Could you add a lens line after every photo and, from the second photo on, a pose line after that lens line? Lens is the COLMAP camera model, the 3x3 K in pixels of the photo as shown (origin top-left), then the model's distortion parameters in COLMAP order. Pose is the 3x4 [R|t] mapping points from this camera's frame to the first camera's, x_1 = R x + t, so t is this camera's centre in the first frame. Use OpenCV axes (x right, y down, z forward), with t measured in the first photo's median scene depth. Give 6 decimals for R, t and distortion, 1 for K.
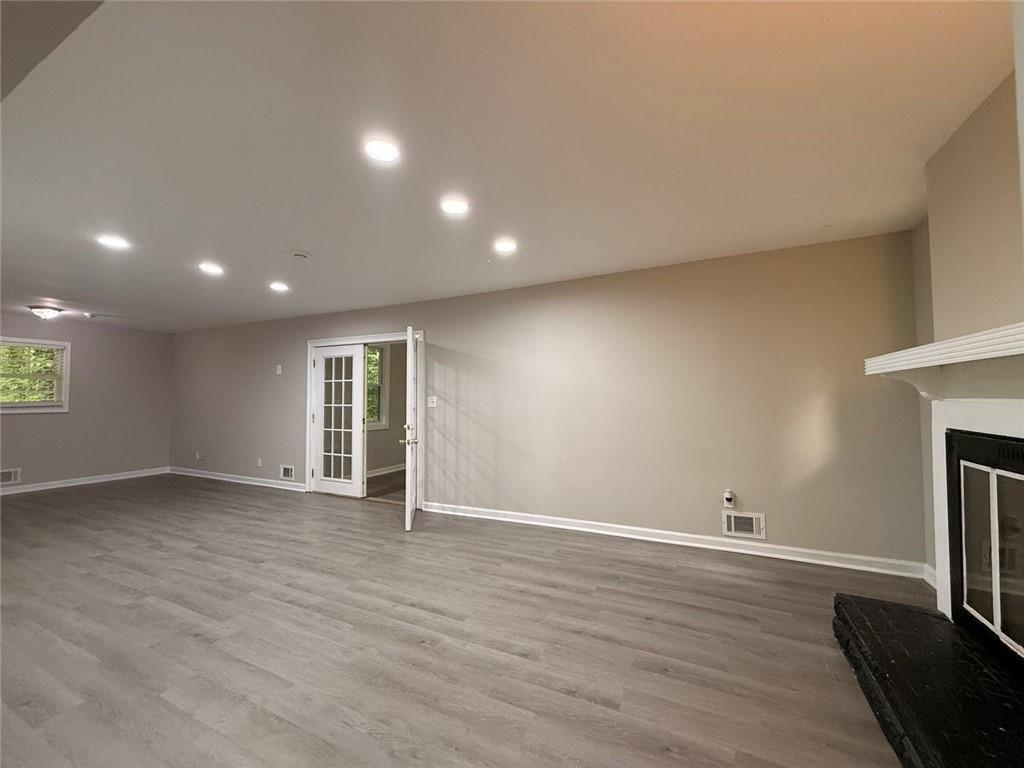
lens RADIAL K [[408.5, 0, 506.3], [0, 408.5, 387.1], [0, 0, 1]] dist [0.003189, -0.000390]
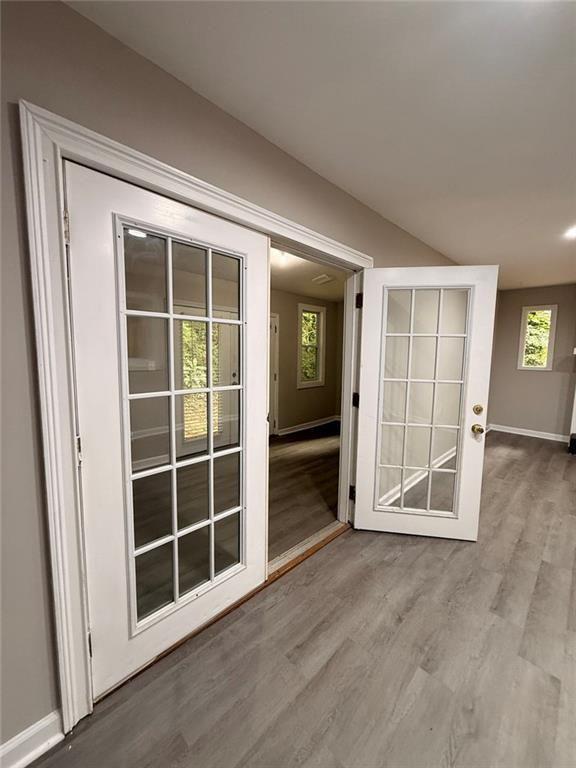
lens RADIAL K [[306.4, 0, 288.3], [0, 306.4, 381.4], [0, 0, 1]] dist [0.003189, -0.000390]
pose [[0.320060, -0.085541, 0.943528, -1.043051], [-0.039589, 0.993838, 0.103531, 0.011256], [-0.946570, -0.070489, 0.314702, 1.399631]]
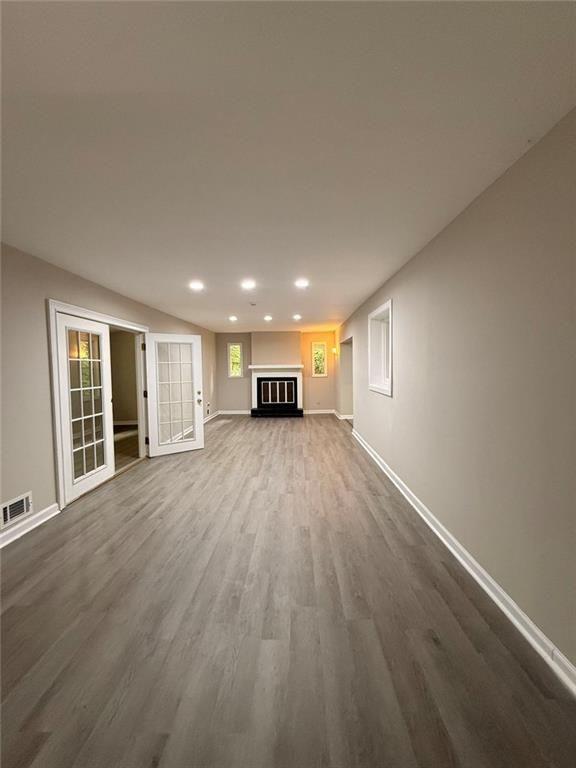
lens RADIAL K [[306.4, 0, 288.8], [0, 306.4, 382.1], [0, 0, 1]] dist [0.003189, -0.000390]
pose [[-0.423594, -0.031559, 0.905302, -1.955849], [-0.007740, 0.999483, 0.031220, 0.012963], [-0.905819, 0.006218, -0.423619, 1.473073]]
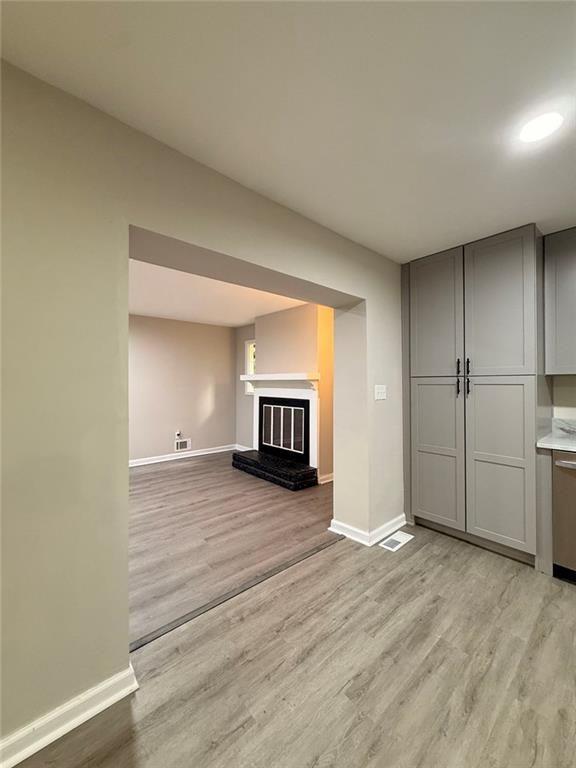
lens RADIAL K [[306.4, 0, 292.8], [0, 306.4, 382.3], [0, 0, 1]] dist [0.003189, -0.000390]
pose [[0.364408, 0.014663, 0.931124, -0.742089], [-0.030221, 0.999536, -0.003913, -0.010240], [-0.930749, -0.026714, 0.364682, -0.134128]]
